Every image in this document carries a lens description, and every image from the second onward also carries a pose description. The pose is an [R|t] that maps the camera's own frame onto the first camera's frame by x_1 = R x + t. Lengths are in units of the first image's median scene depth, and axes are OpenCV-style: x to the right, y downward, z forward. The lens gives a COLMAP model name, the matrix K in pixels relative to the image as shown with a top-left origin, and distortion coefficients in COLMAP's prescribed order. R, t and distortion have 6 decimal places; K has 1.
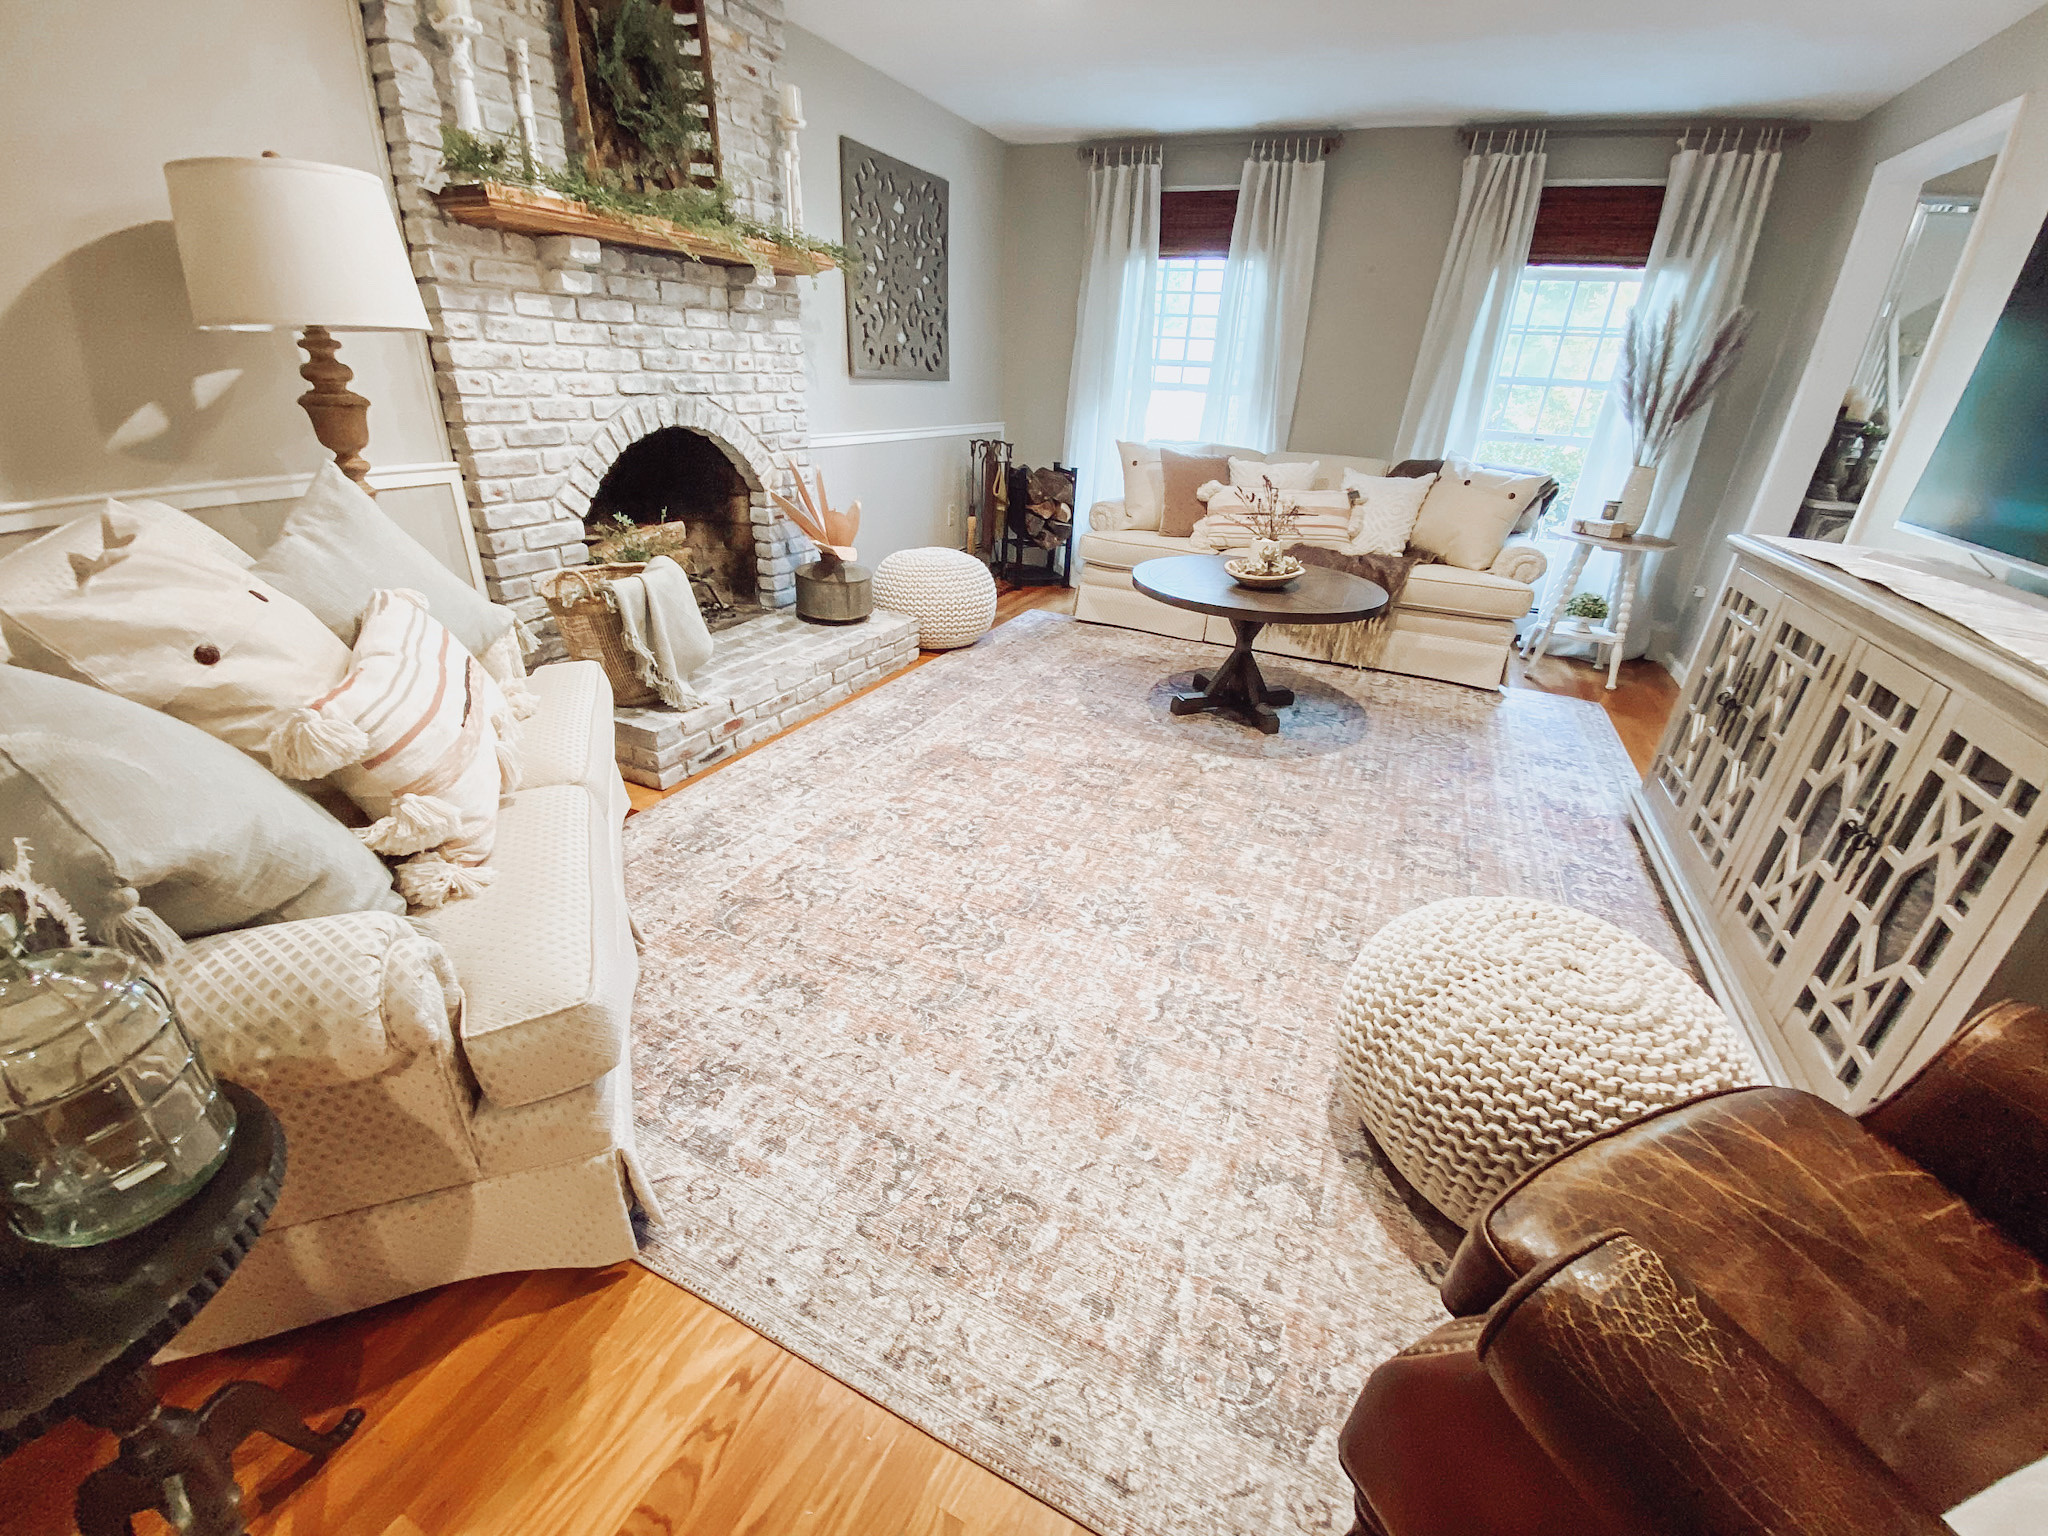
lens RADIAL K [[845.3, 0, 1024.0], [0, 845.3, 768.0], [0, 0, 1]] dist [-0.003702, -0.000579]
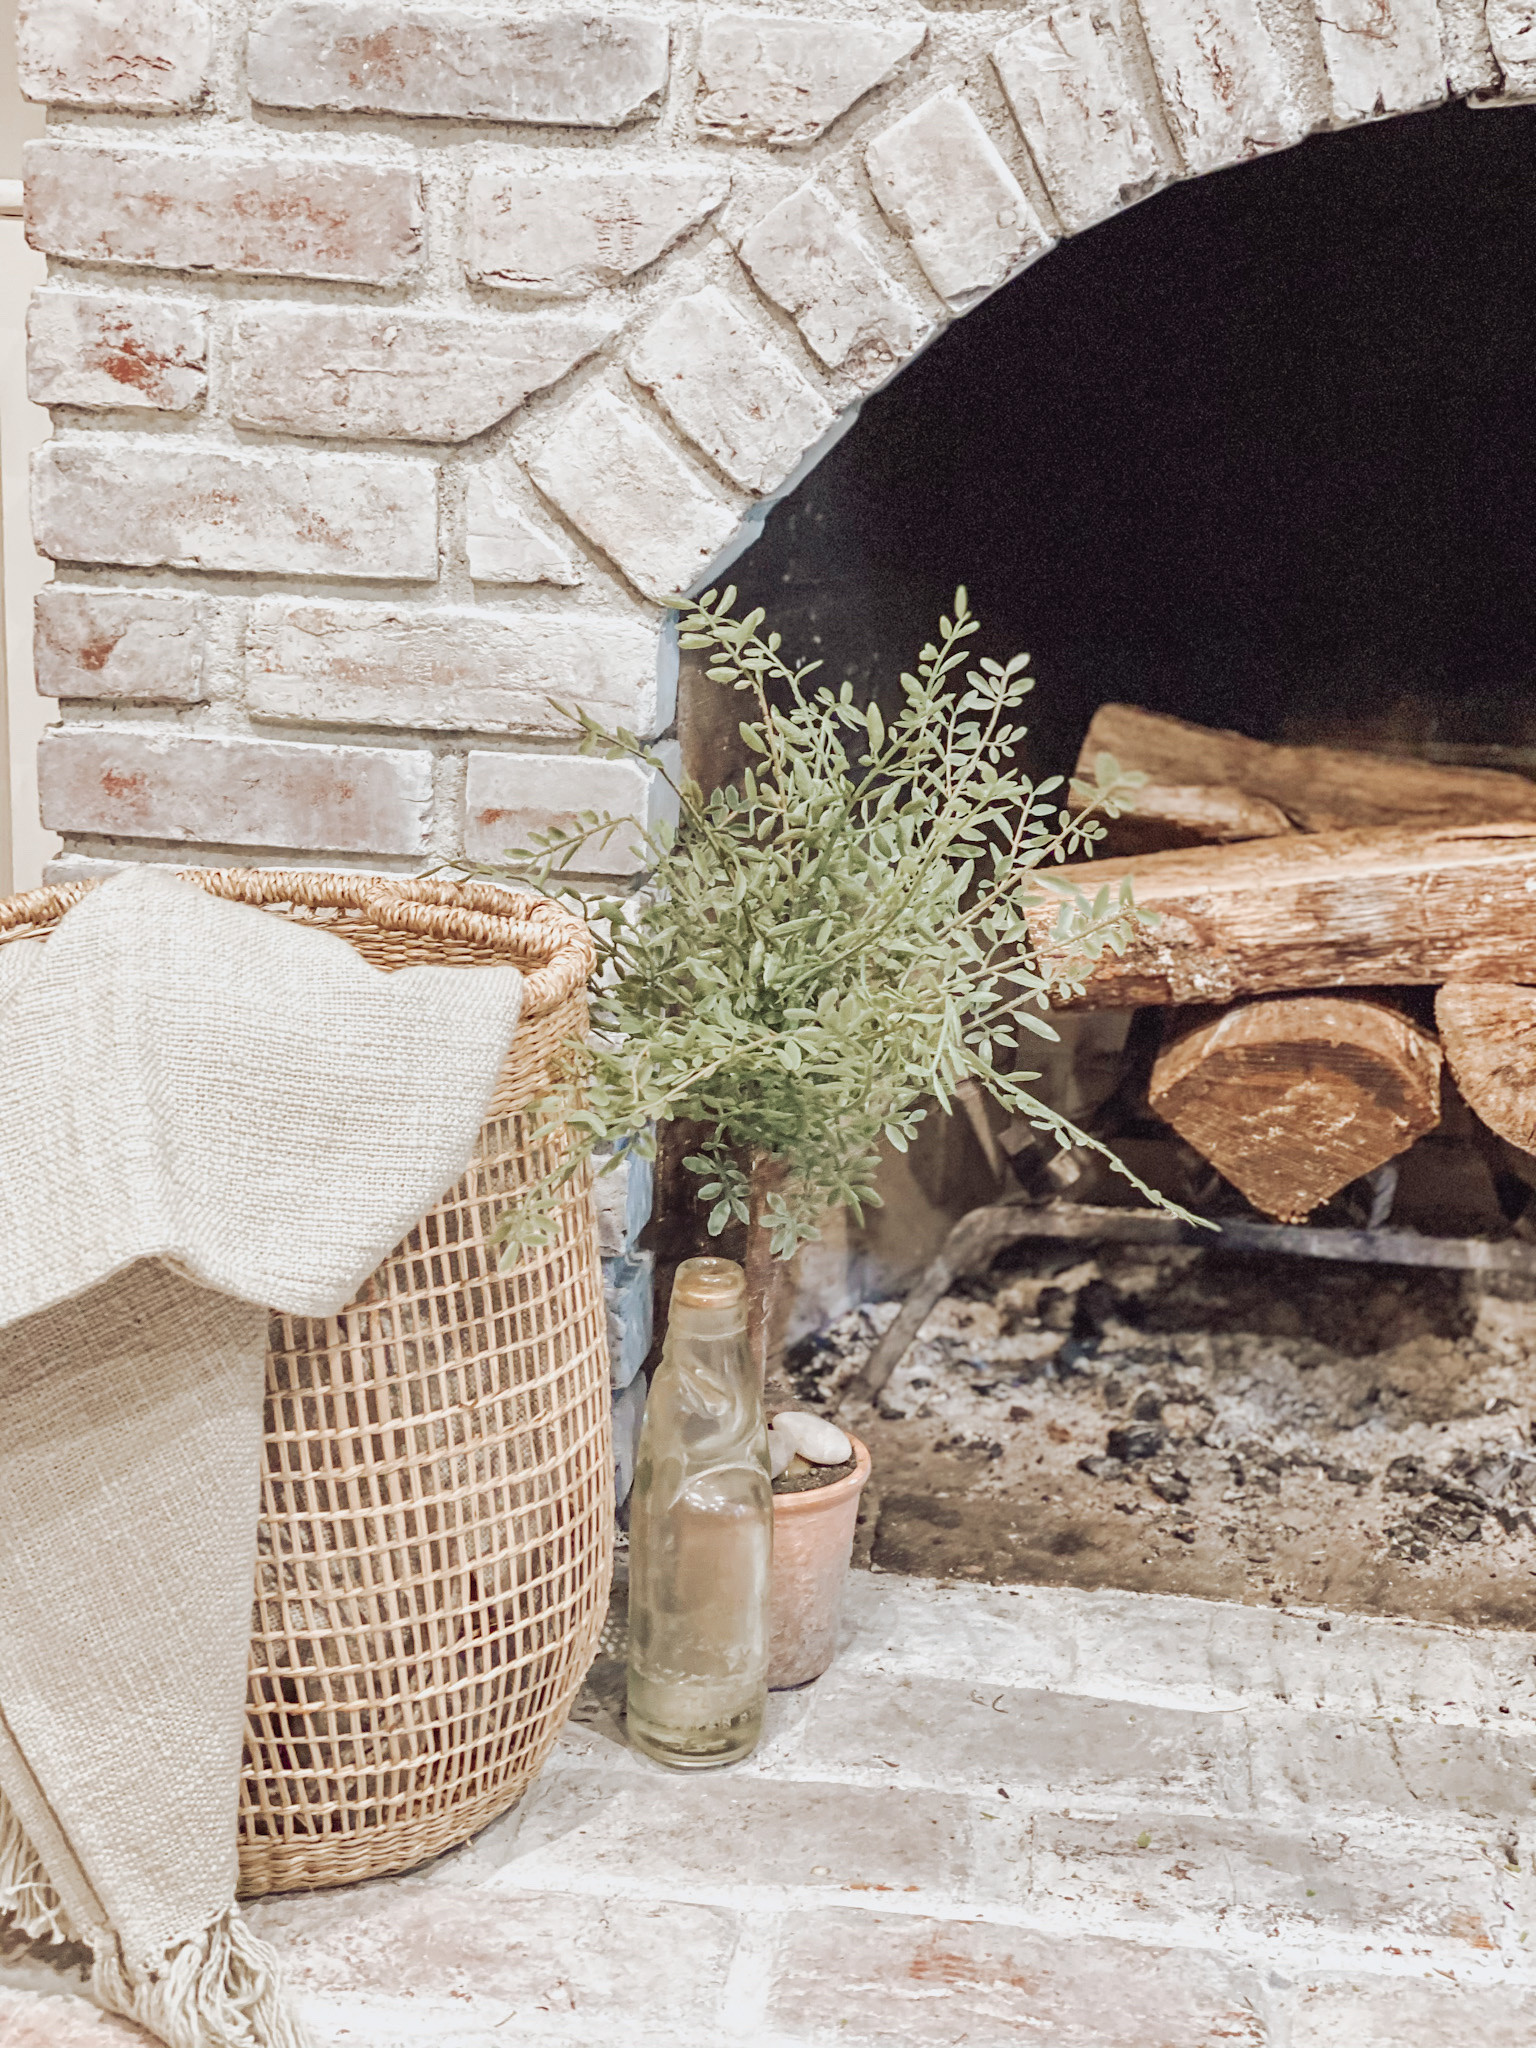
lens RADIAL K [[3129.9, 0, 768.0], [0, 3129.9, 1024.0], [0, 0, 1]] dist [0.205381, -0.514934]
pose [[0.308203, 0.208683, -0.928150, 0.034697], [-0.431593, 0.900132, 0.059068, -0.264448], [0.847784, 0.382378, 0.367489, 0.817390]]
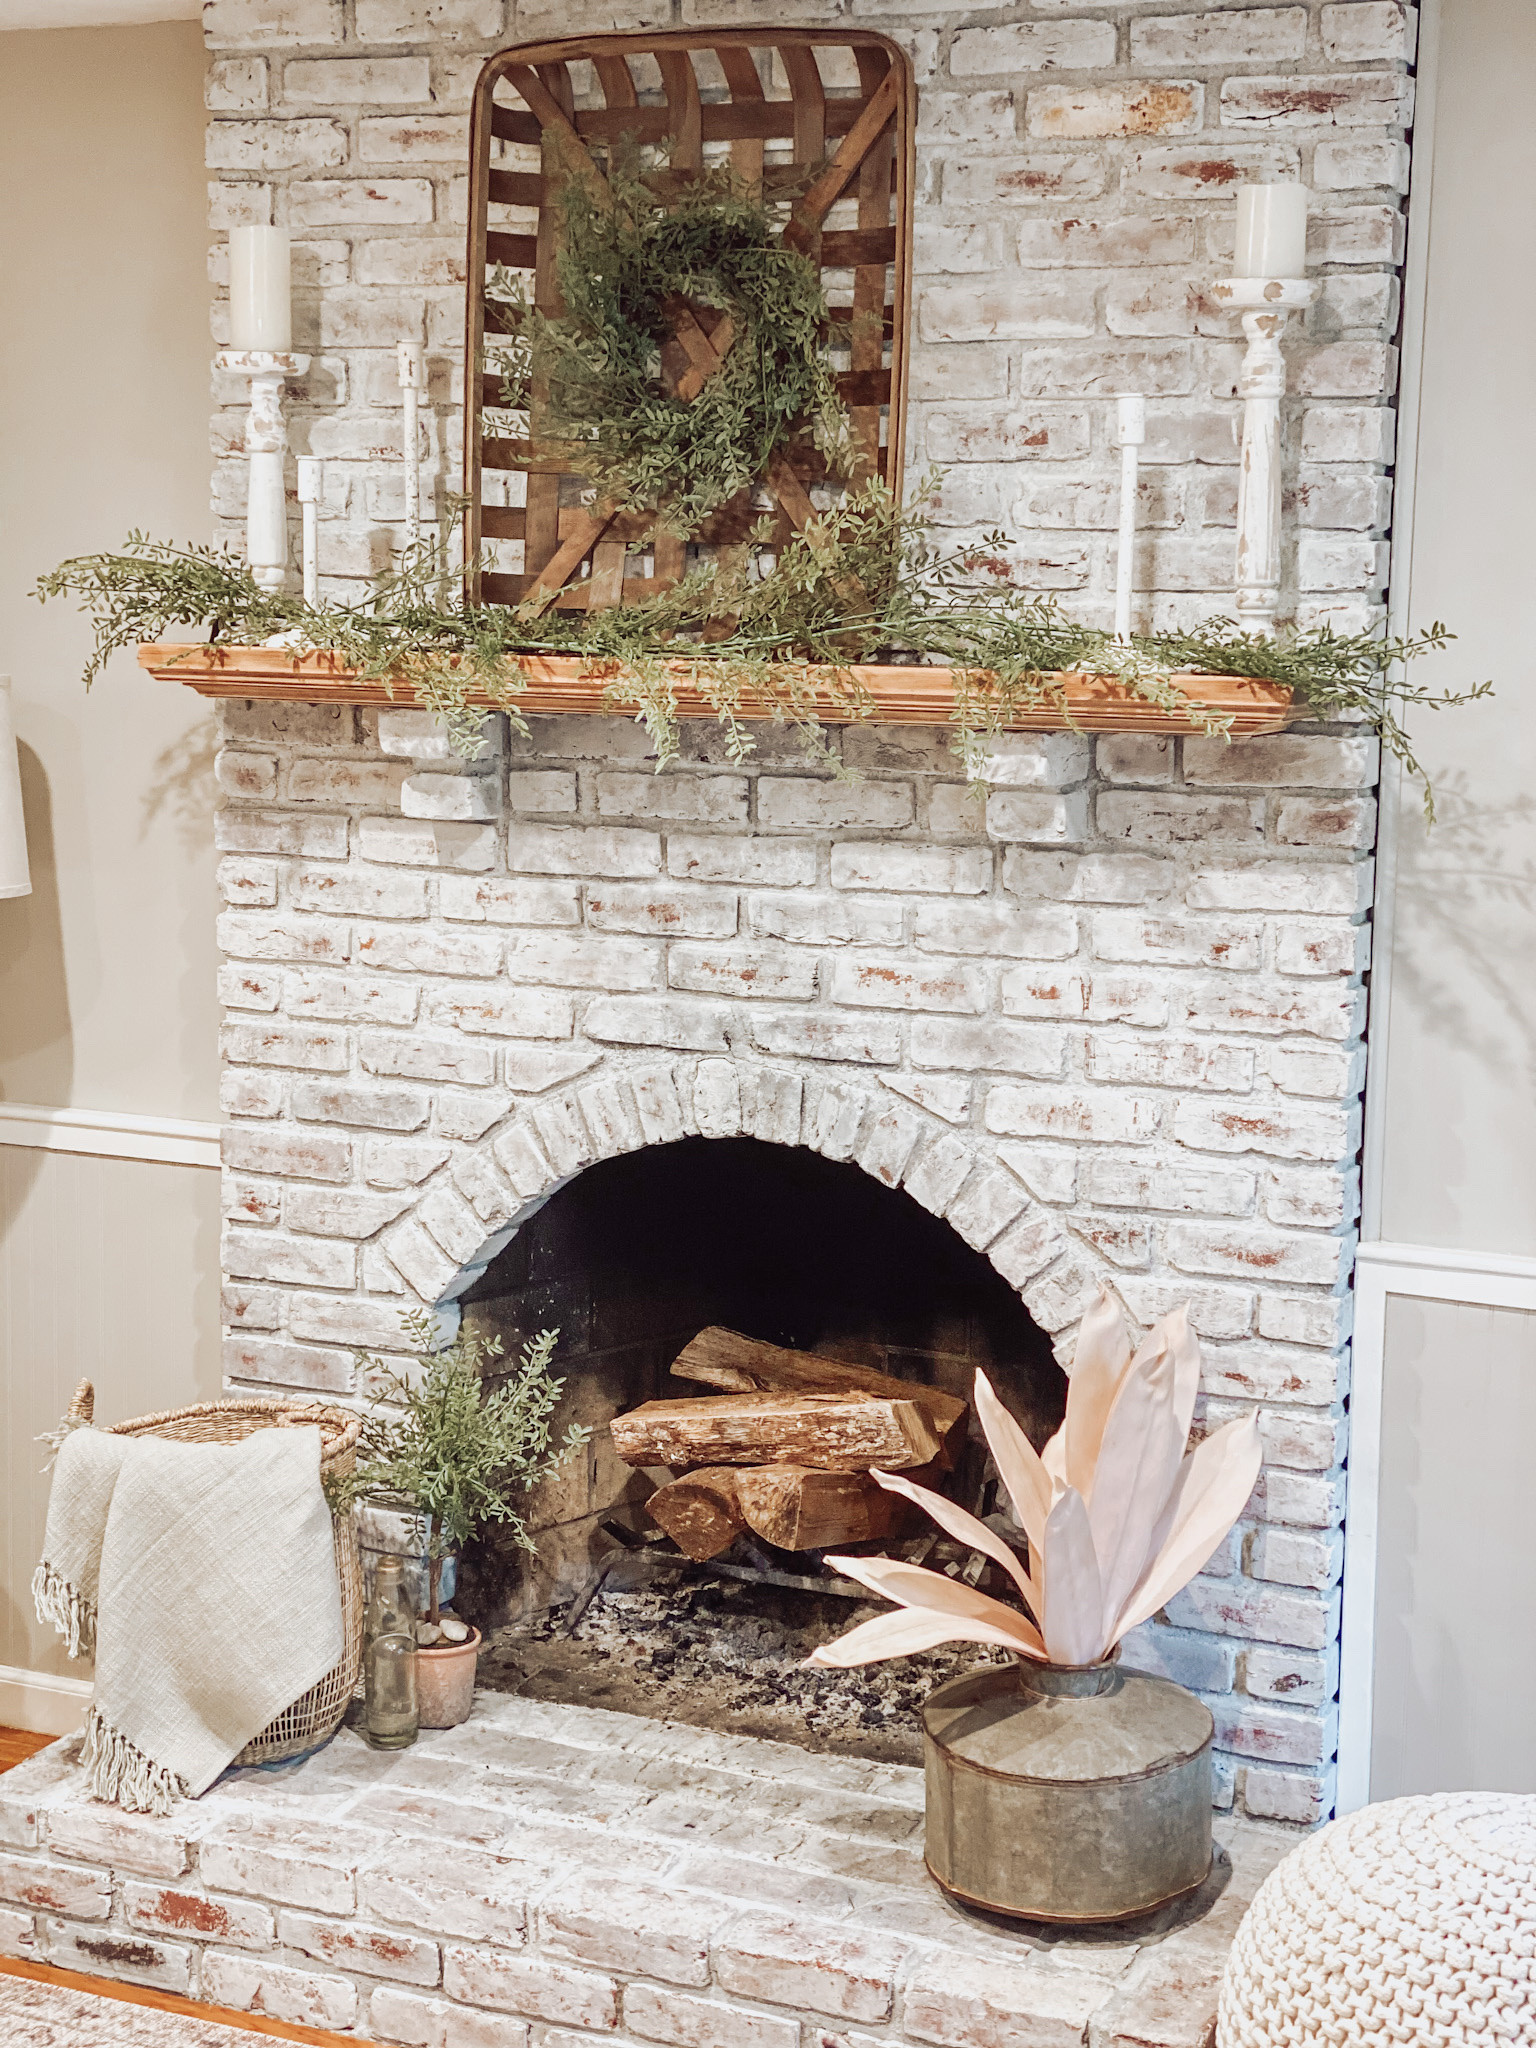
lens RADIAL K [[3129.9, 0, 768.0], [0, 3129.9, 1024.0], [0, 0, 1]] dist [0.205381, -0.514934]
pose [[0.025571, 0.106930, -0.993938, 0.946586], [-0.443353, 0.892346, 0.084594, -0.602725], [0.895982, 0.438502, 0.070226, 0.960874]]
